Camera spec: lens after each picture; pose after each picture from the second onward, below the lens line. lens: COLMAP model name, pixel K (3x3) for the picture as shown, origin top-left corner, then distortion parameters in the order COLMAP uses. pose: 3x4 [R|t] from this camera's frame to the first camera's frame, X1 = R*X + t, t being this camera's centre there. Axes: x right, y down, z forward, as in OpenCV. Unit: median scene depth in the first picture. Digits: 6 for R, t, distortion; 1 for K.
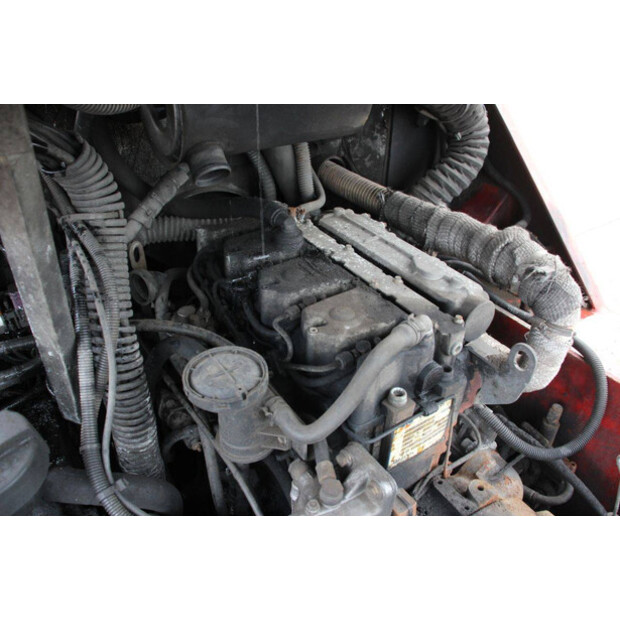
lens RADIAL K [[501.2, 0, 310.0], [0, 501.2, 310.0], [0, 0, 1]] dist [-0.131132, -0.000756]
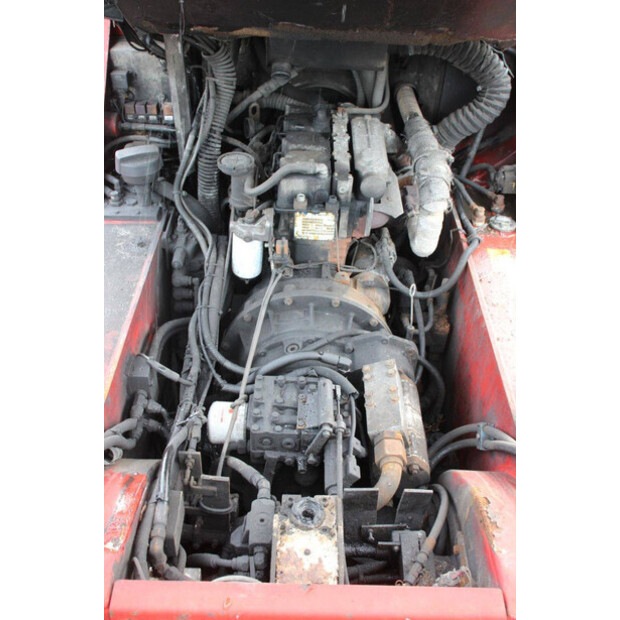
lens RADIAL K [[700.1, 0, 310.0], [0, 700.1, 310.0], [0, 0, 1]] dist [-0.025026, 0.008297]
pose [[0.823074, 0.370085, -0.430797, 1.178181], [-0.339473, 0.928703, 0.149229, 0.112802], [0.455310, 0.023417, 0.890025, -1.145012]]
